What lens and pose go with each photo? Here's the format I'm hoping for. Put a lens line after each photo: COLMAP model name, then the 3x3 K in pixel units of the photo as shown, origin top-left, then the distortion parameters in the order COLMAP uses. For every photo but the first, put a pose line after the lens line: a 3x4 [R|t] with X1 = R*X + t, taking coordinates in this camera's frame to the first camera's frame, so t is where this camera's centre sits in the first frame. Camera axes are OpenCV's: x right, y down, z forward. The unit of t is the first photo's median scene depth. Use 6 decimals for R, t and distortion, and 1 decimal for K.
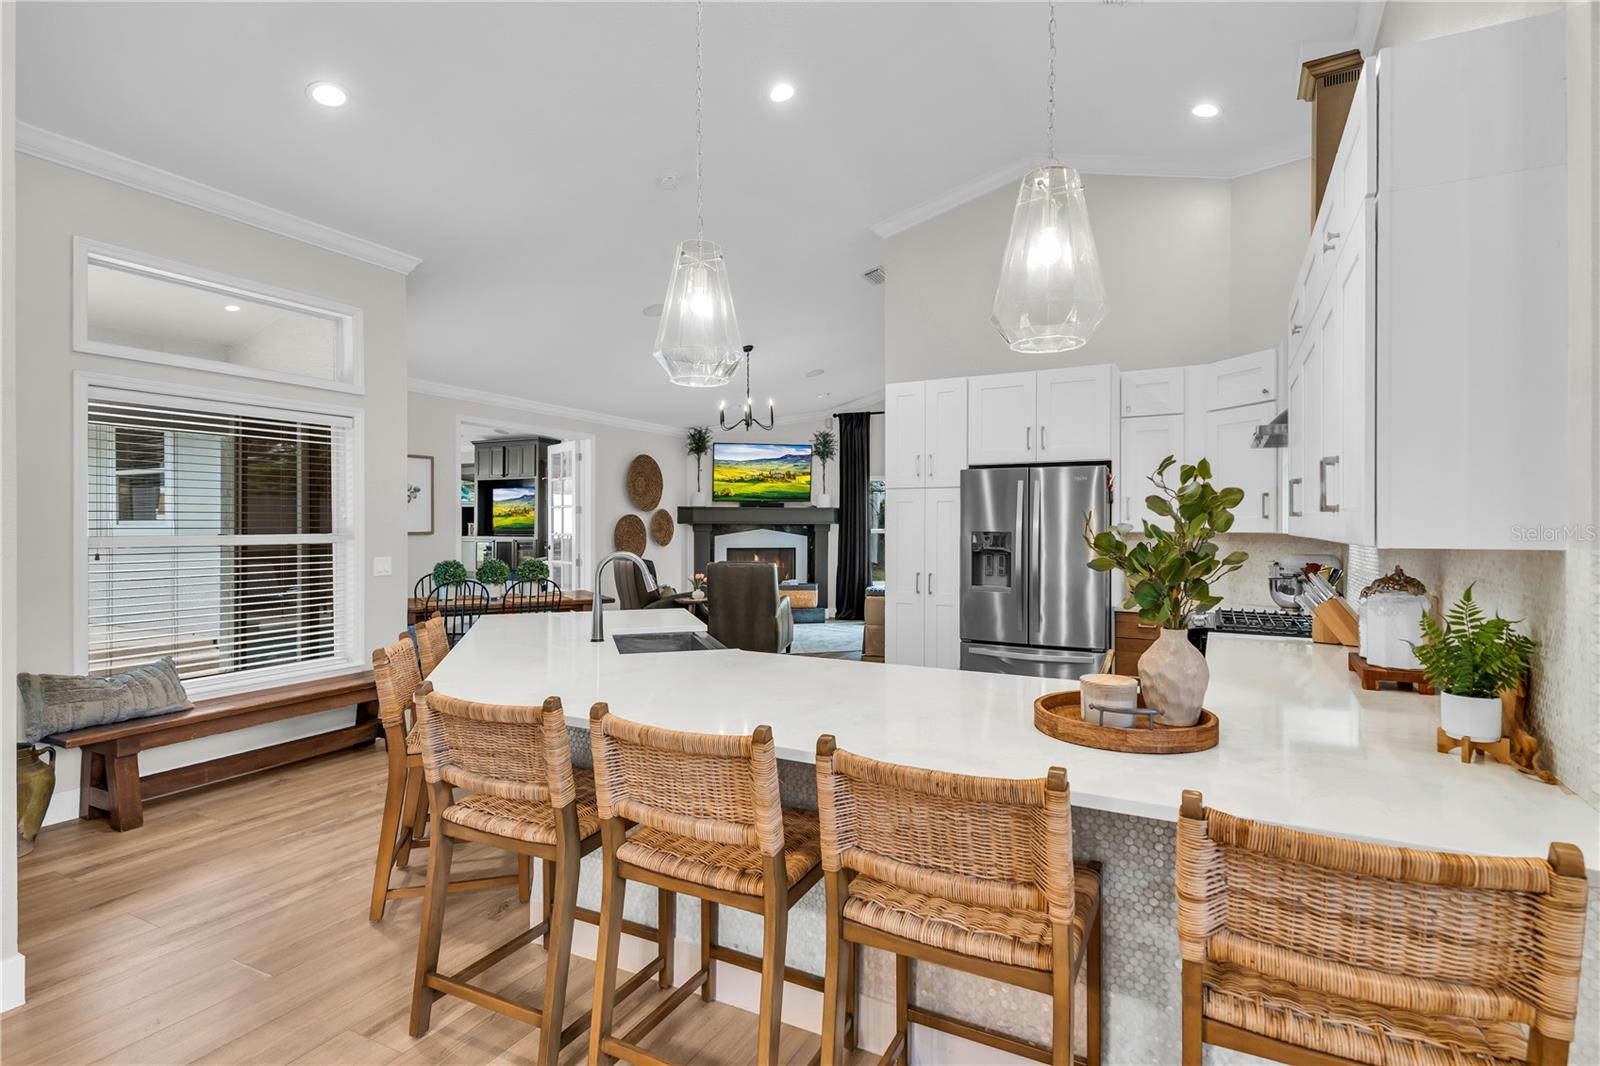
lens RADIAL K [[765.6, 0, 763.8], [0, 765.6, 535.4], [0, 0, 1]] dist [0.001516, -0.000260]
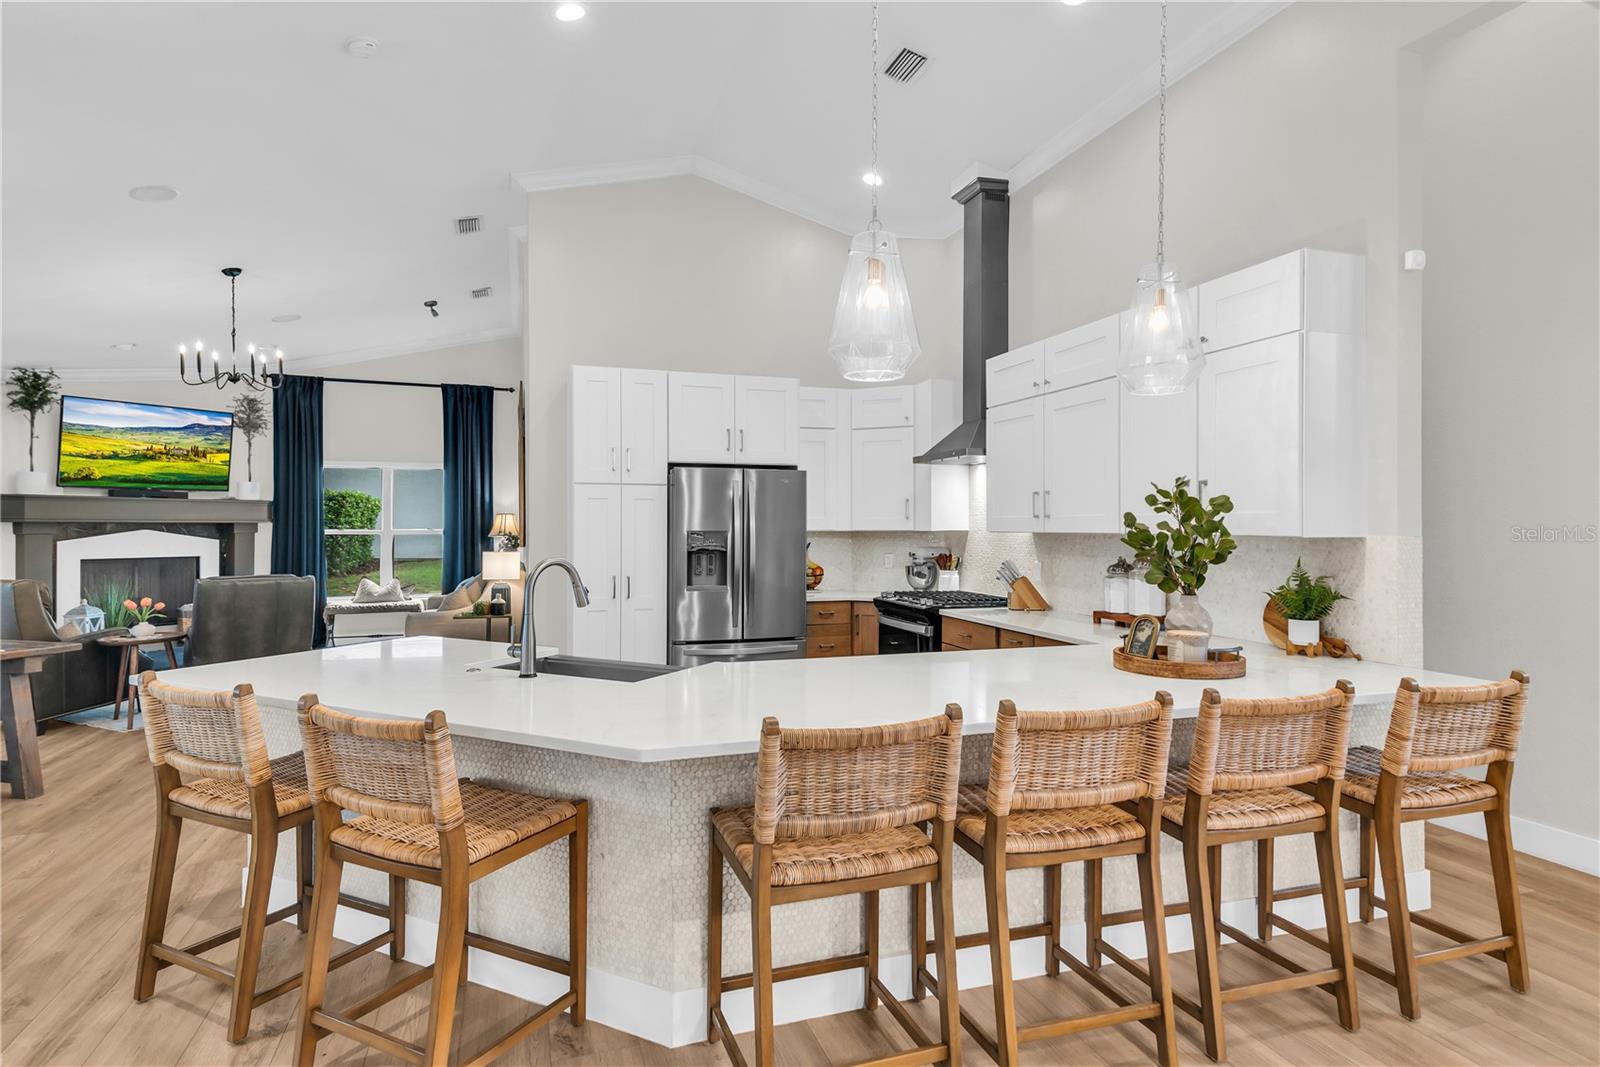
lens RADIAL K [[847.3, 0, 803.5], [0, 847.3, 530.8], [0, 0, 1]] dist [0.023619, -0.012570]
pose [[0.681587, -0.005235, 0.731718, -0.167299], [0.009341, 0.999955, -0.001548, -0.000549], [-0.731677, 0.007890, 0.681606, 0.060565]]
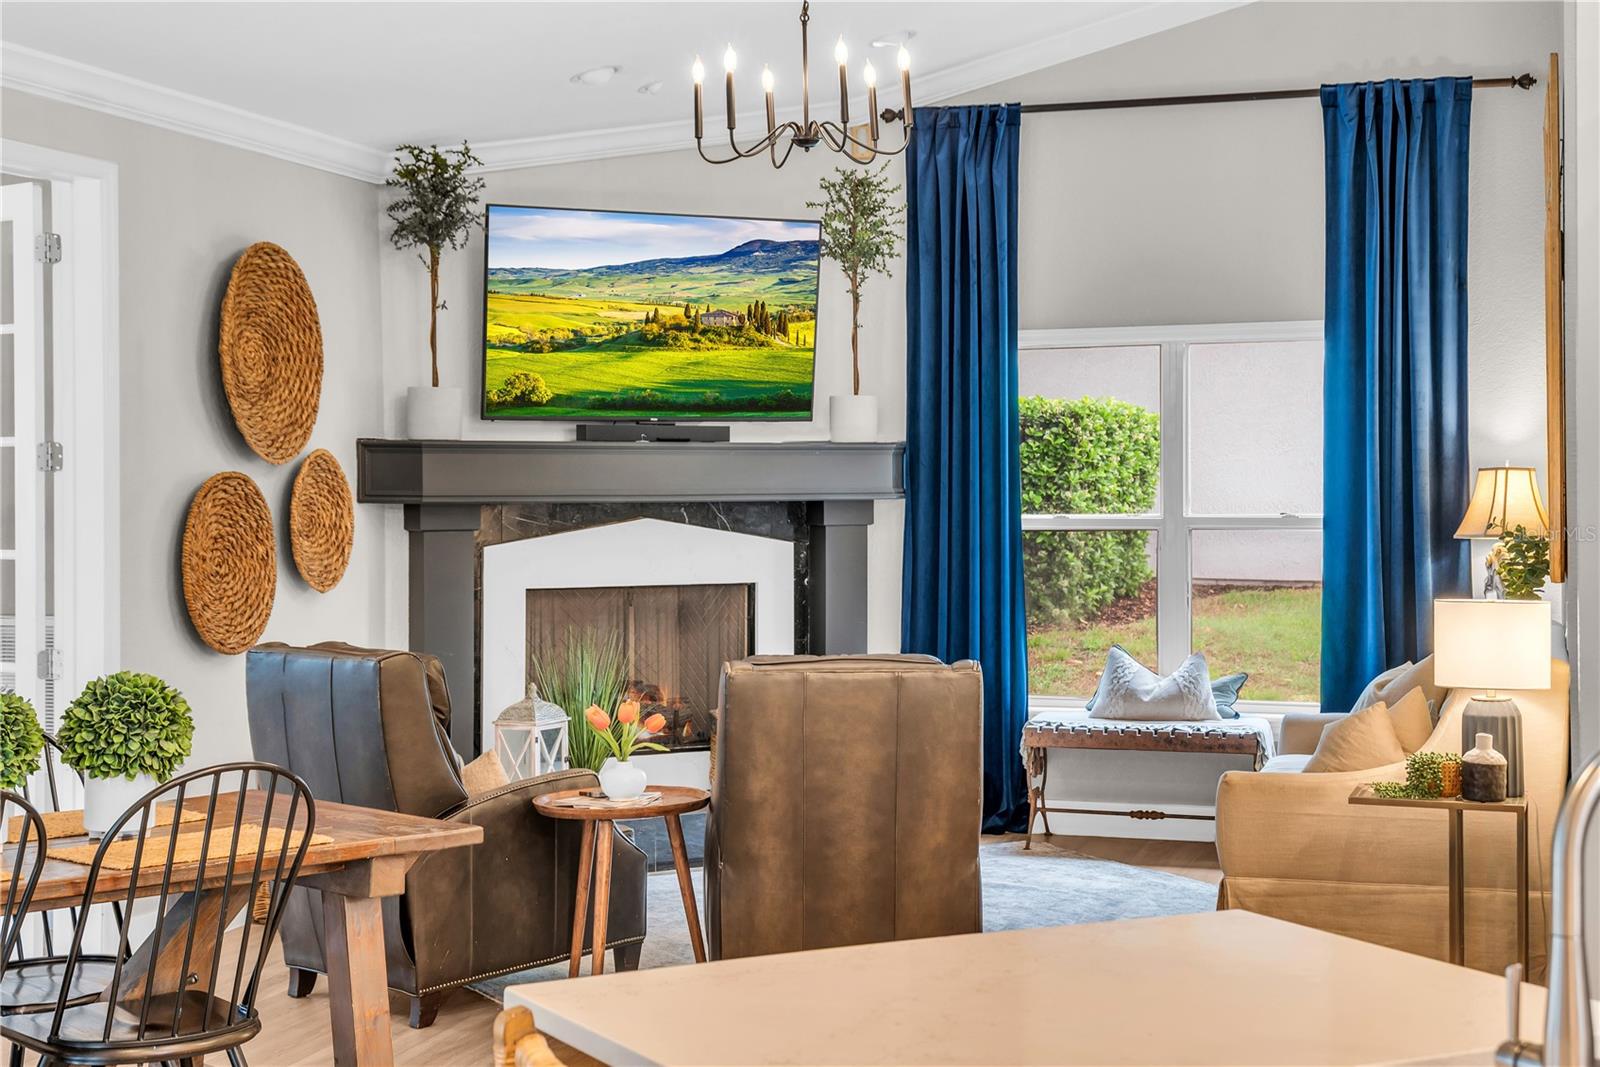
lens RADIAL K [[2511.8, 0, 810.4], [0, 2511.8, 525.6], [0, 0, 1]] dist [0.205727, 0.000000]
pose [[0.976683, -0.011648, 0.214371, -0.146745], [0.010619, 0.999926, 0.005953, -0.010779], [-0.214425, -0.003537, 0.976734, 0.097727]]
